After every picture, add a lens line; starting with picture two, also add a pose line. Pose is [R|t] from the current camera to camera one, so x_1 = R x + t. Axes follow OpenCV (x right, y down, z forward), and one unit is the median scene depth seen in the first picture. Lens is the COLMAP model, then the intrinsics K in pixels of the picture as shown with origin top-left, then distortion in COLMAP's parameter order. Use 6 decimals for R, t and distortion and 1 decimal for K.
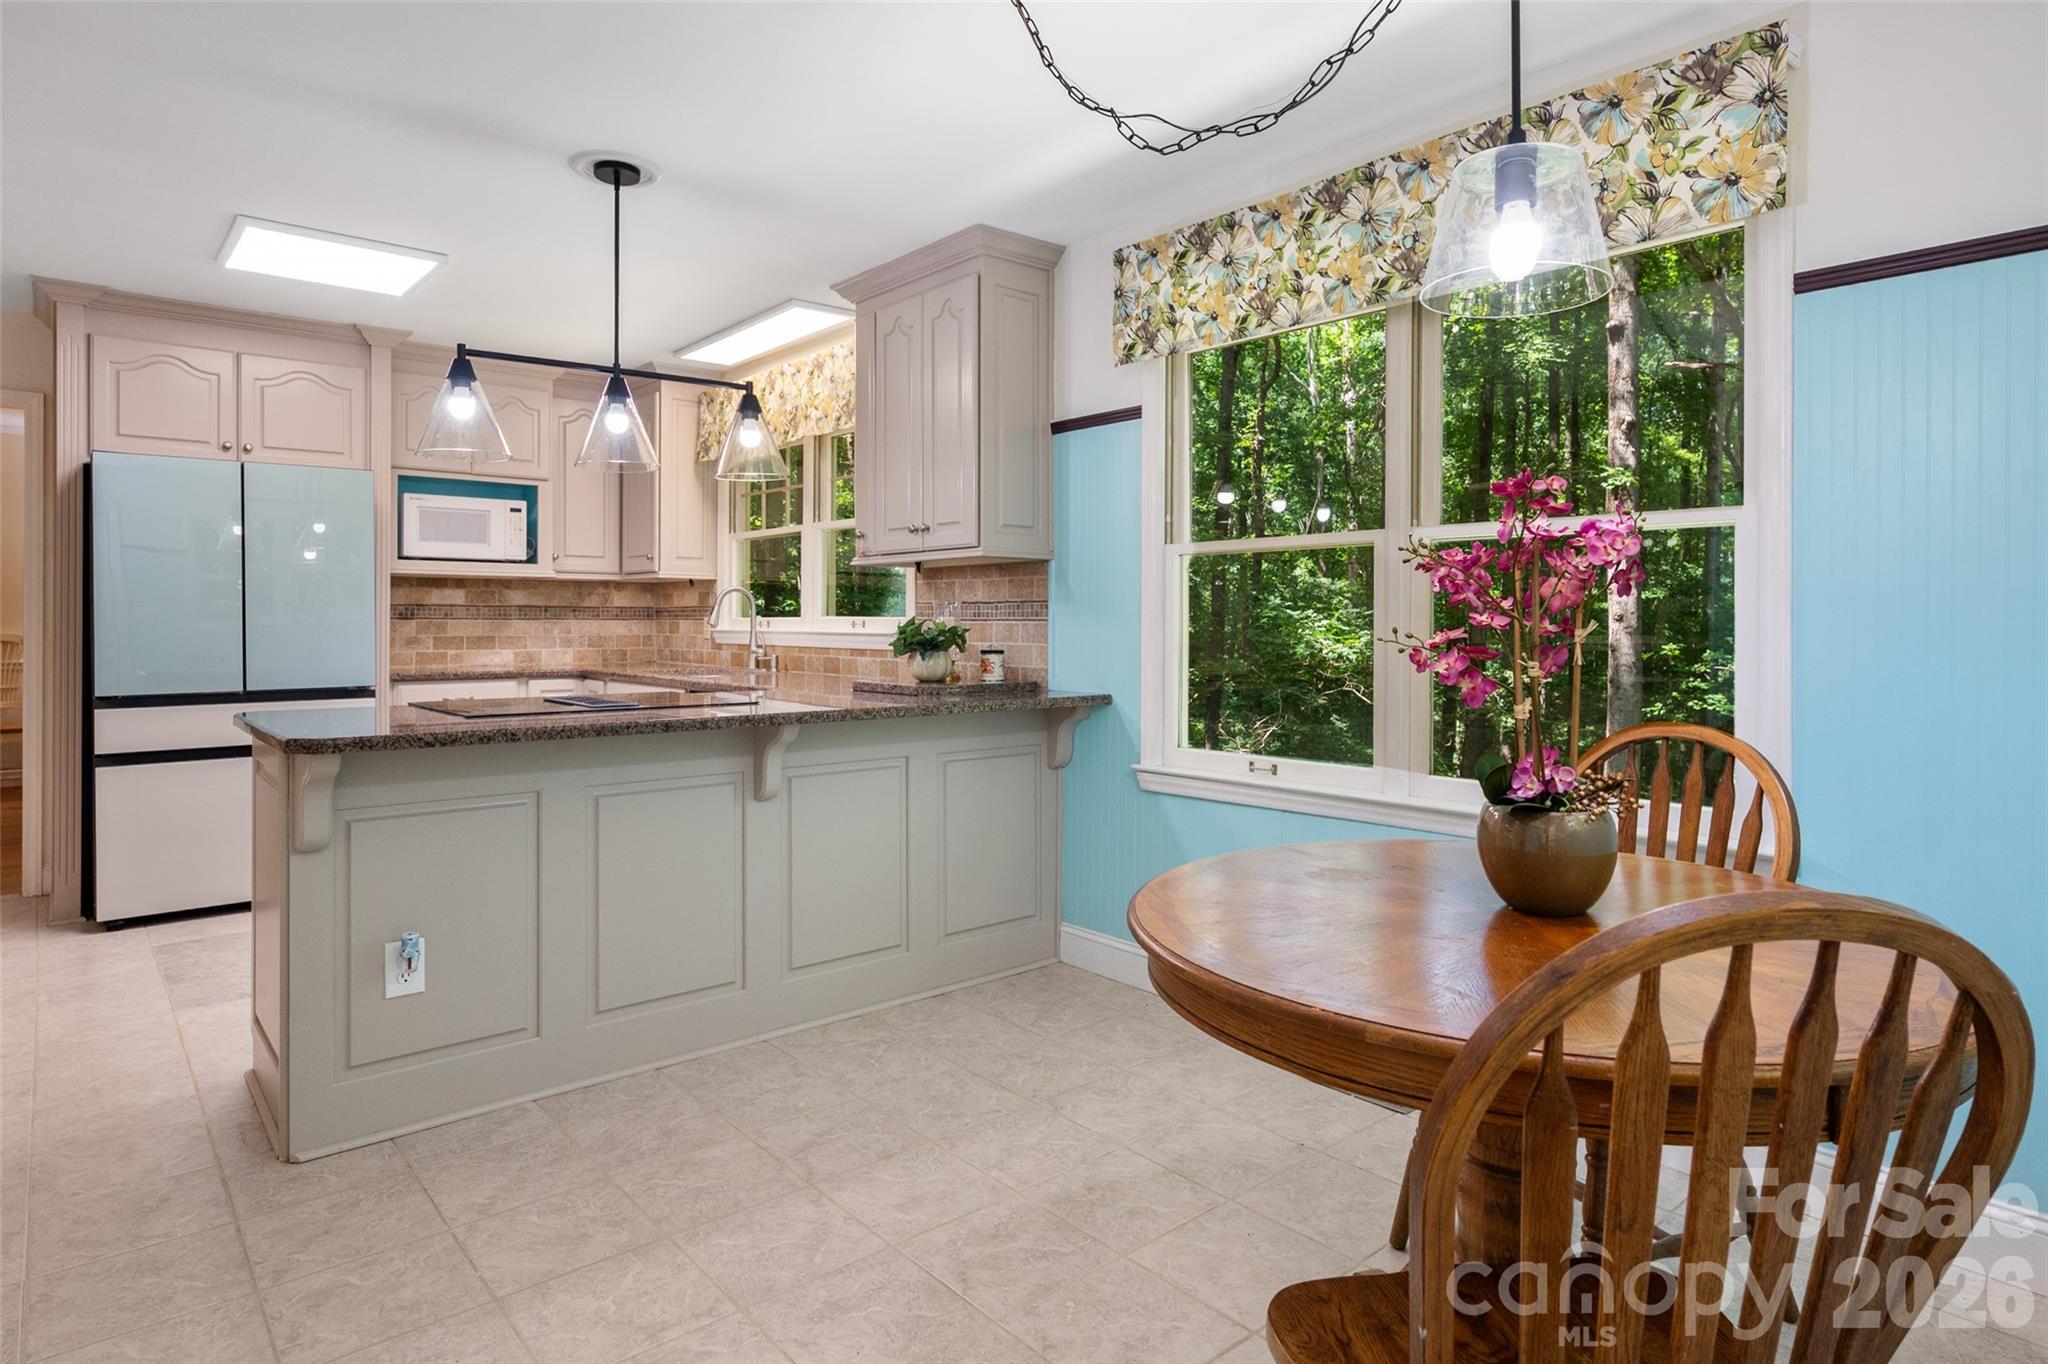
lens RADIAL K [[1139.8, 0, 1008.1], [0, 1139.8, 618.2], [0, 0, 1]] dist [0.008458, 0.001663]
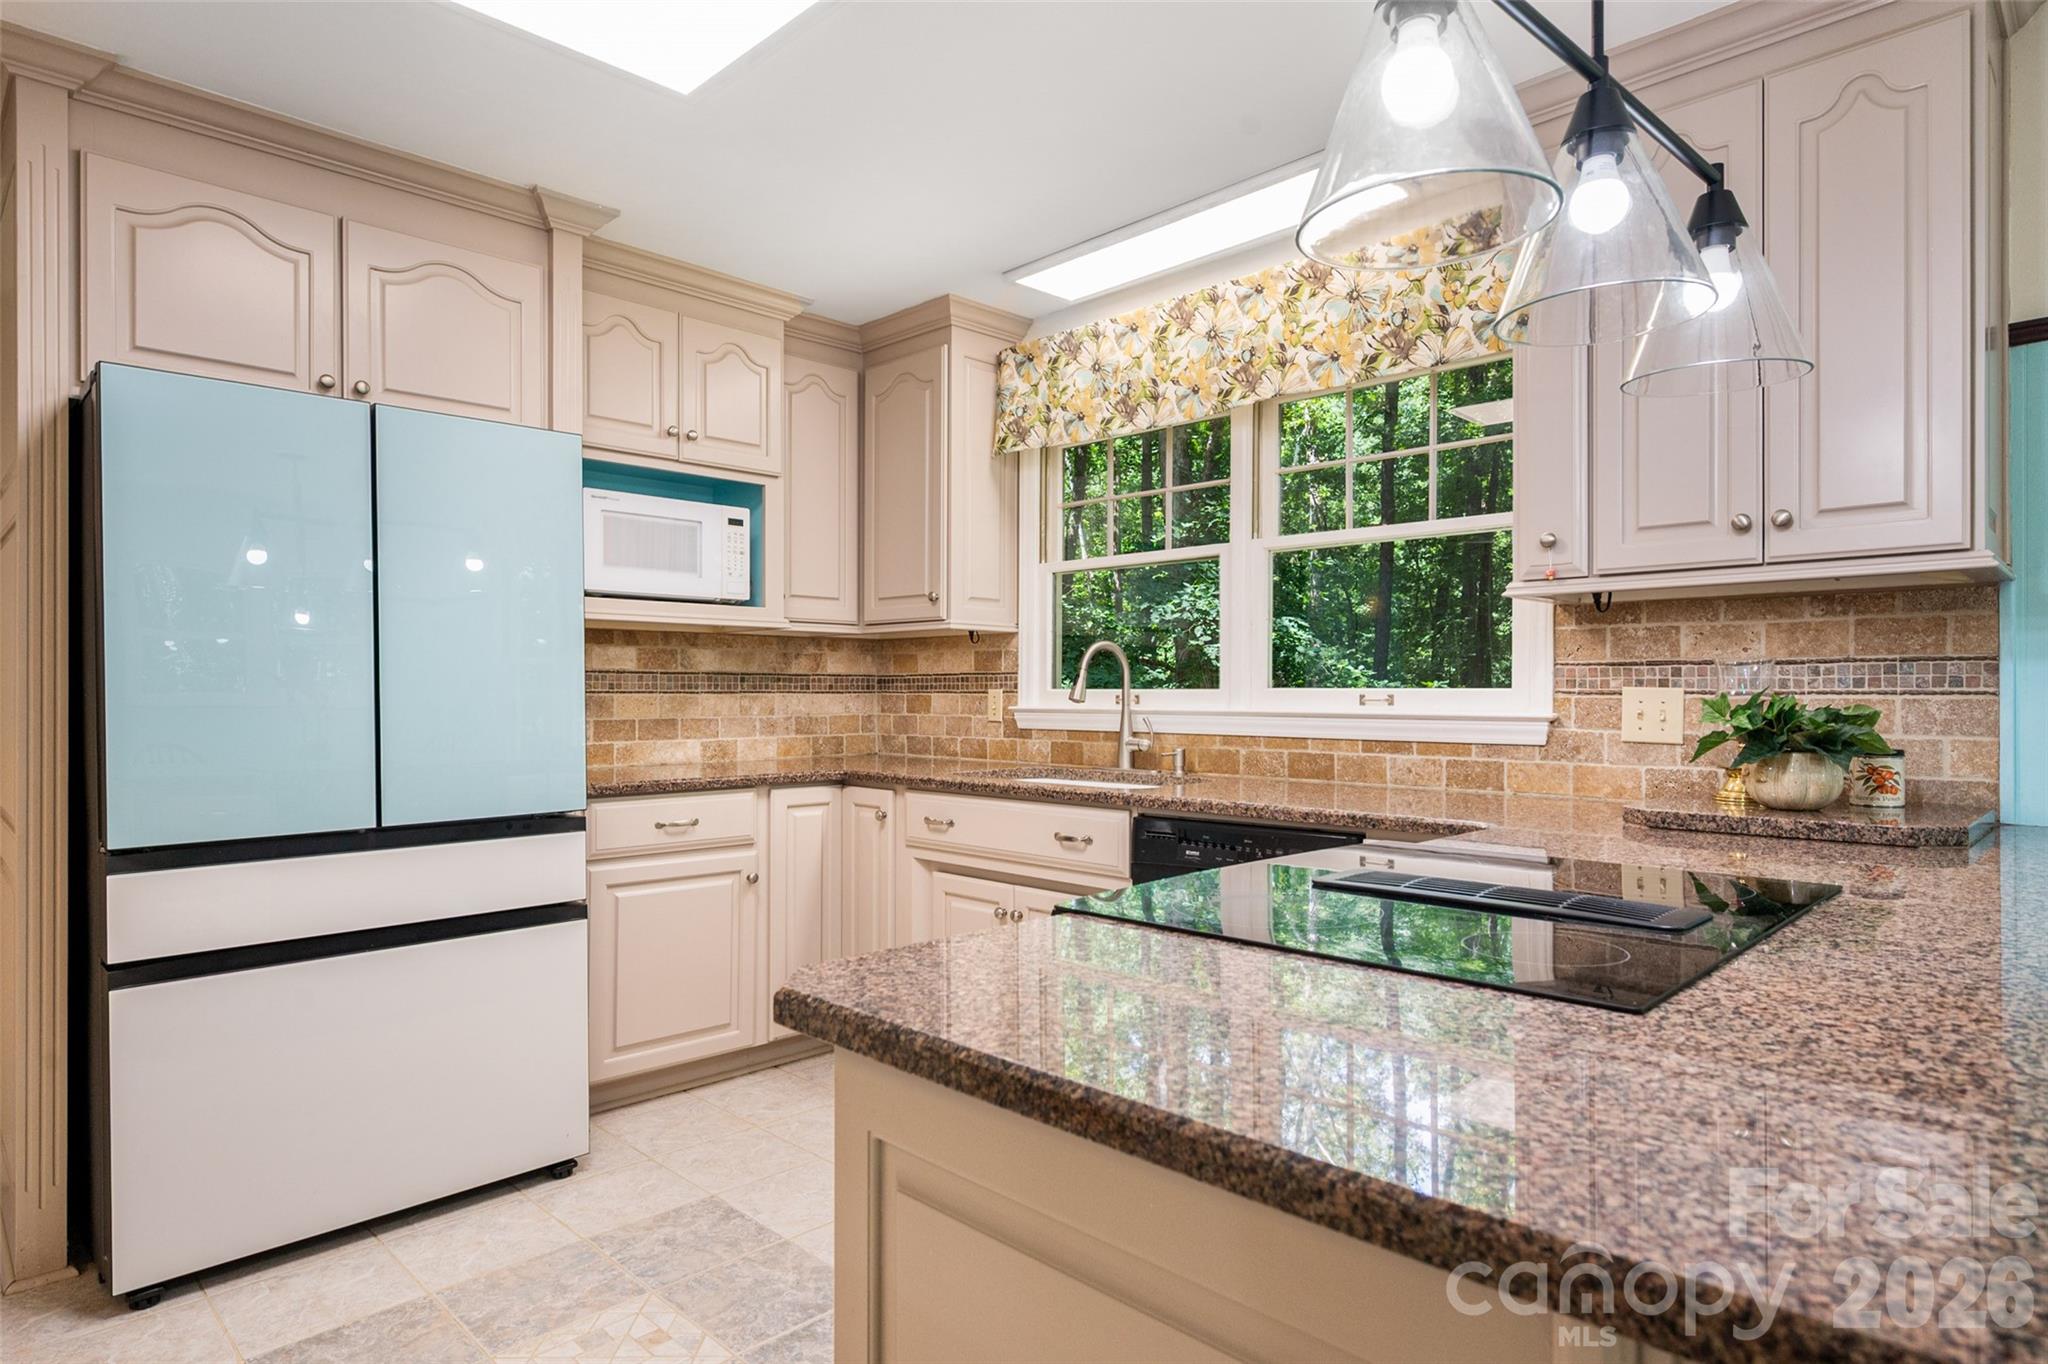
lens RADIAL K [[1139.8, 0, 1028.4], [0, 1139.8, 681.9], [0, 0, 1]] dist [0.008458, 0.001663]
pose [[0.997597, 0.004140, 0.069167, -0.289520], [-0.003166, 0.999894, -0.014192, 0.003553], [-0.069218, 0.013939, 0.997504, 0.324024]]
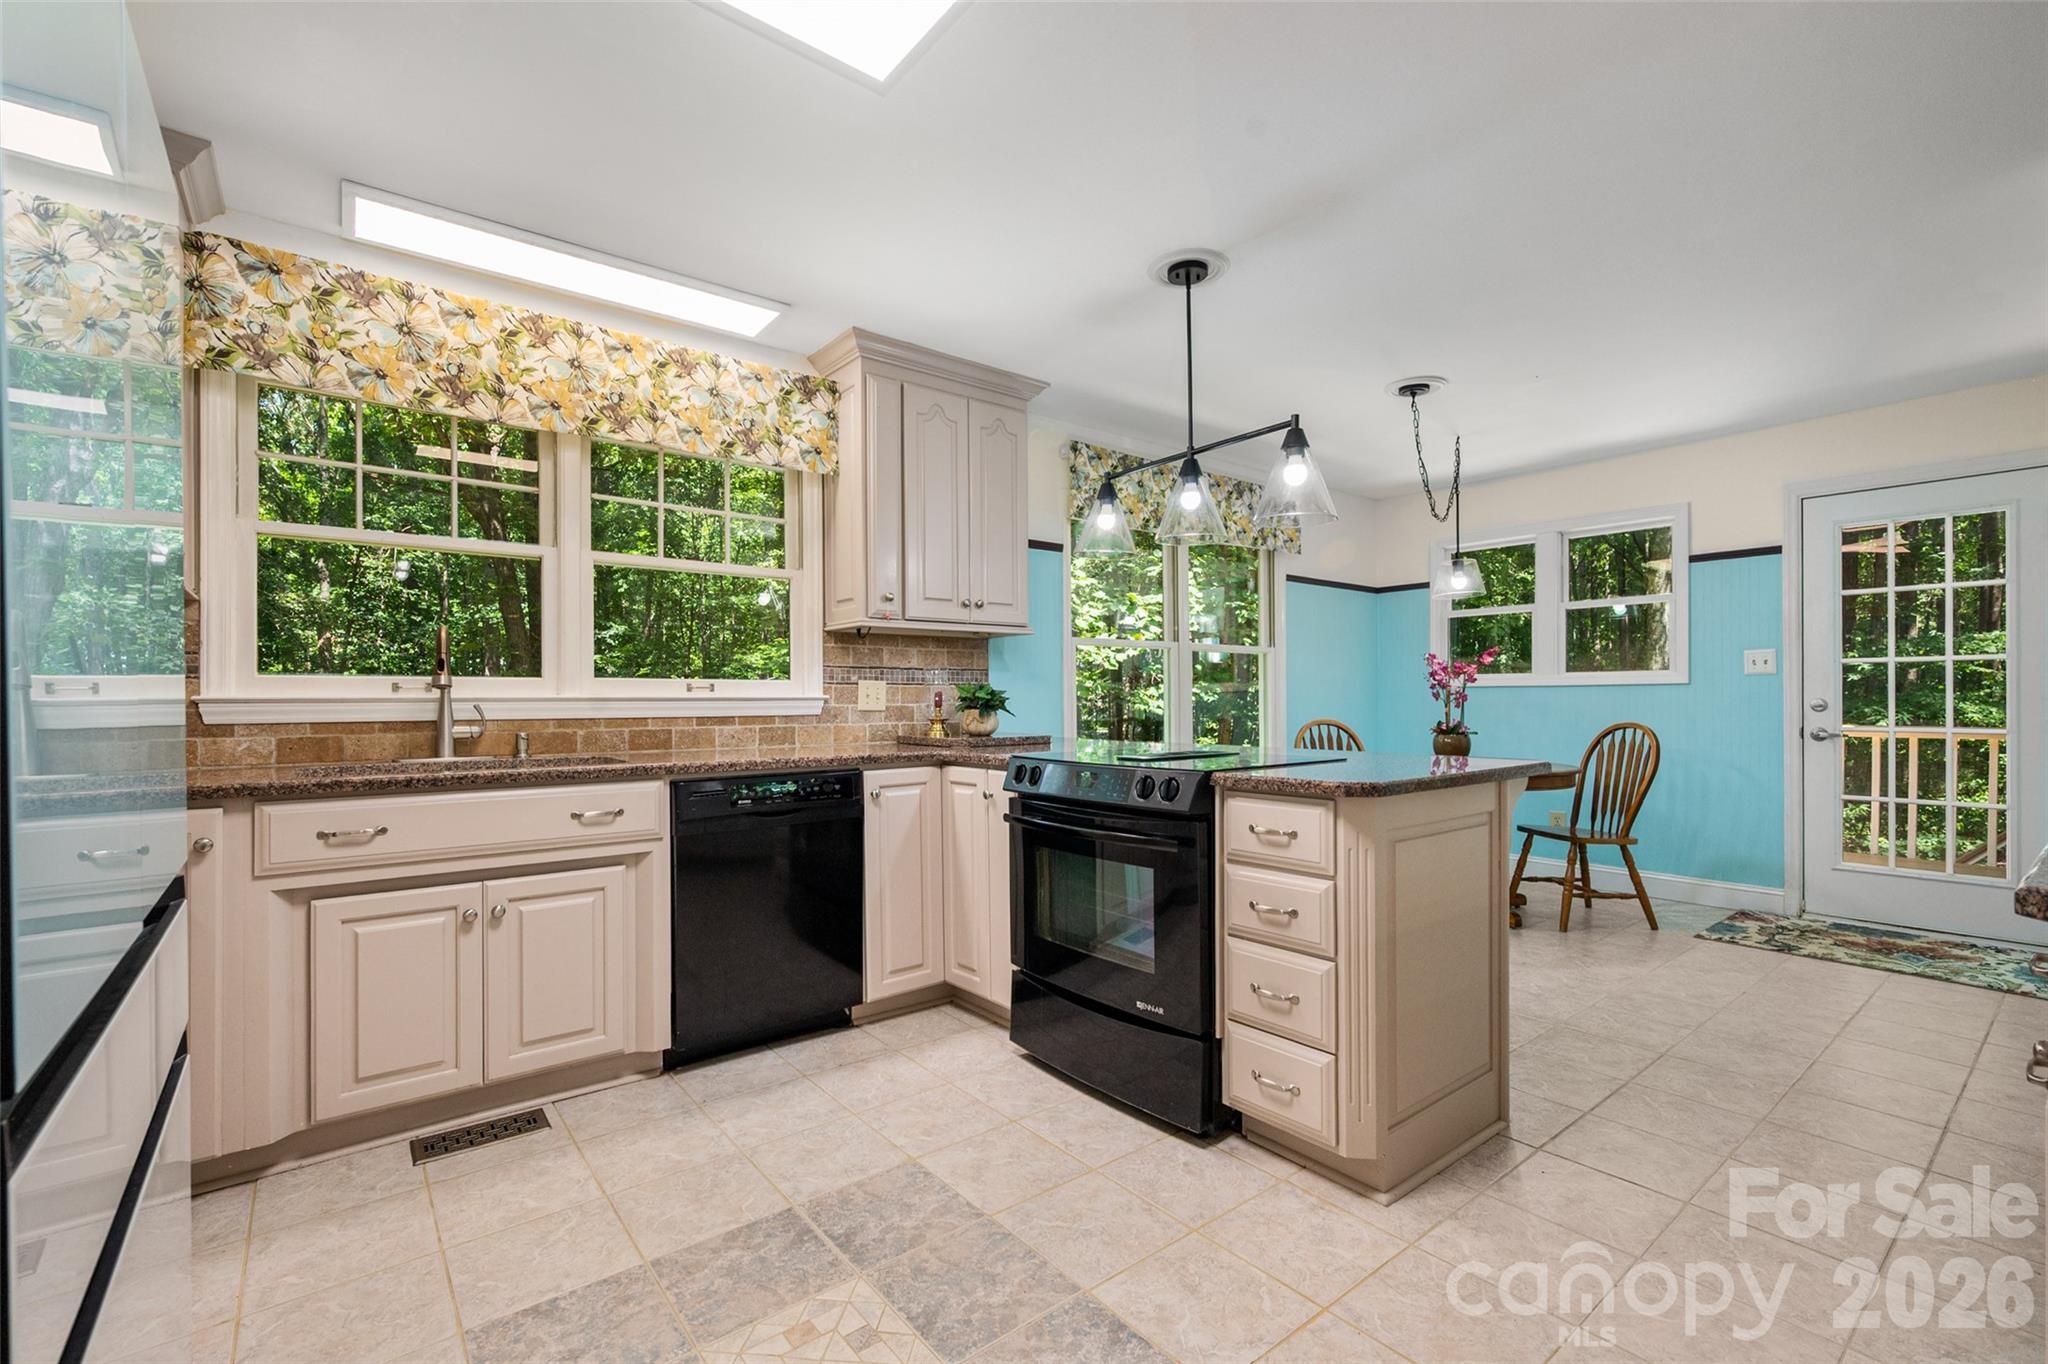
lens RADIAL K [[871.3, 0, 1024.8], [0, 871.3, 700.5], [0, 0, 1]] dist [-0.014135, 0.000617]
pose [[0.036472, -0.005068, 0.999322, -0.620342], [0.003227, 0.999983, 0.004954, 0.009669], [-0.999329, 0.003044, 0.036488, 0.597259]]
